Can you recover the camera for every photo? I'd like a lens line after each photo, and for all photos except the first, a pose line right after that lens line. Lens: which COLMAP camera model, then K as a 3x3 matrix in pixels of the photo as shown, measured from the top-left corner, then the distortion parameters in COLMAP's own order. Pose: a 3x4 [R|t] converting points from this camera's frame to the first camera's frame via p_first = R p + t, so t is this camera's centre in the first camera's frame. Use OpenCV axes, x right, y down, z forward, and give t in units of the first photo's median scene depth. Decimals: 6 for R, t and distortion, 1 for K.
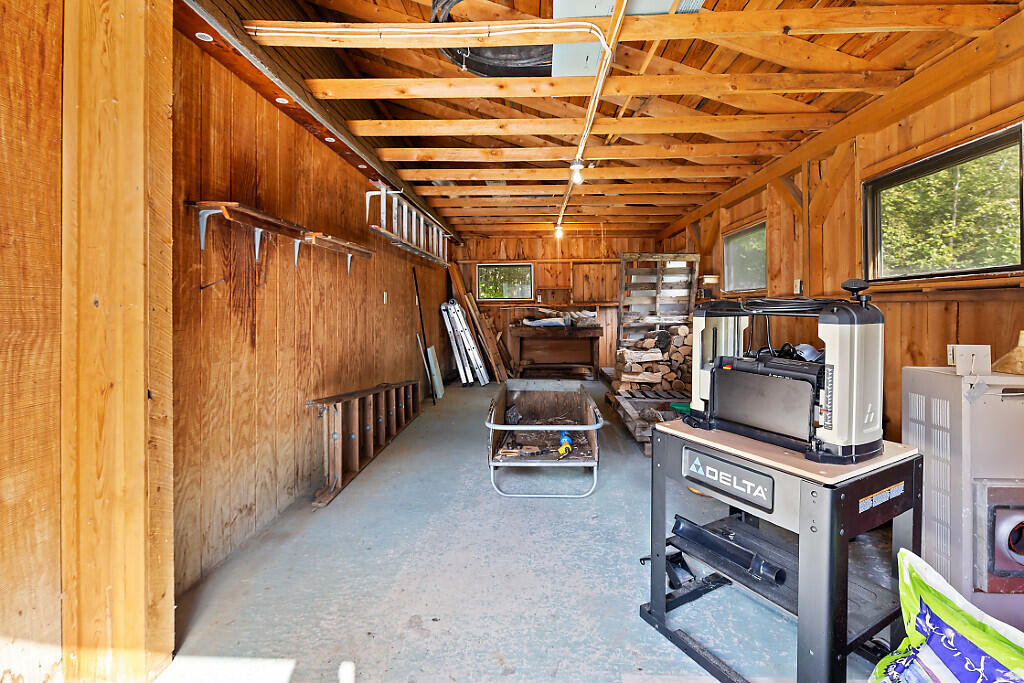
lens RADIAL K [[465.4, 0, 522.5], [0, 465.4, 302.3], [0, 0, 1]] dist [0.000047, -0.001005]
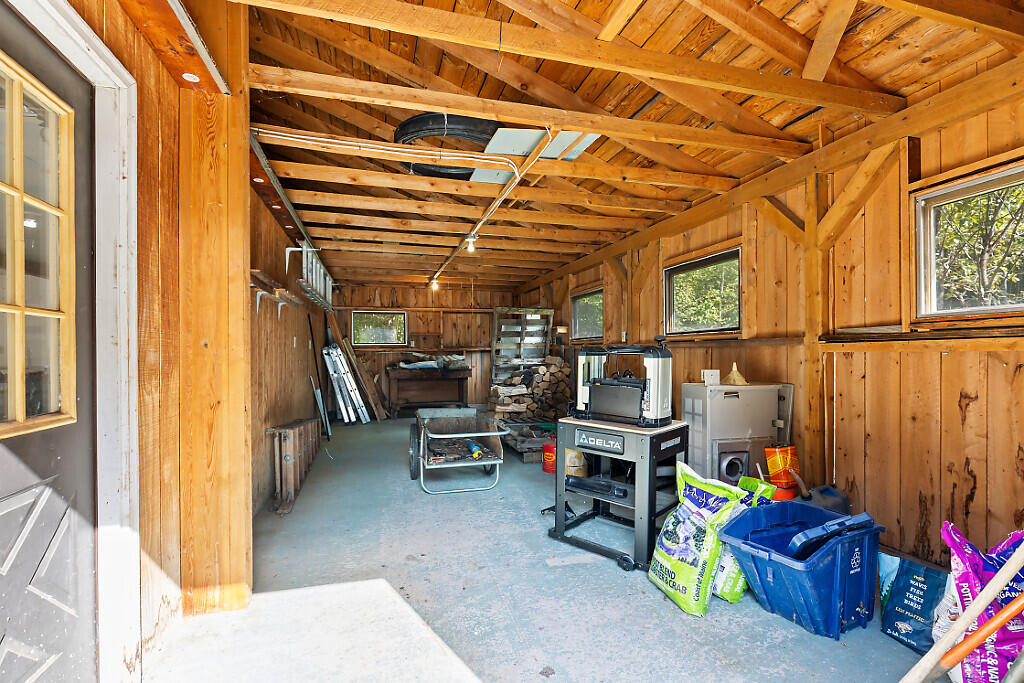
lens RADIAL K [[465.4, 0, 509.2], [0, 465.4, 349.4], [0, 0, 1]] dist [0.000047, -0.001005]
pose [[0.952079, 0.002846, 0.305838, -0.243423], [-0.003933, 0.999988, 0.002937, 0.003303], [-0.305826, -0.003999, 0.952079, -0.334666]]
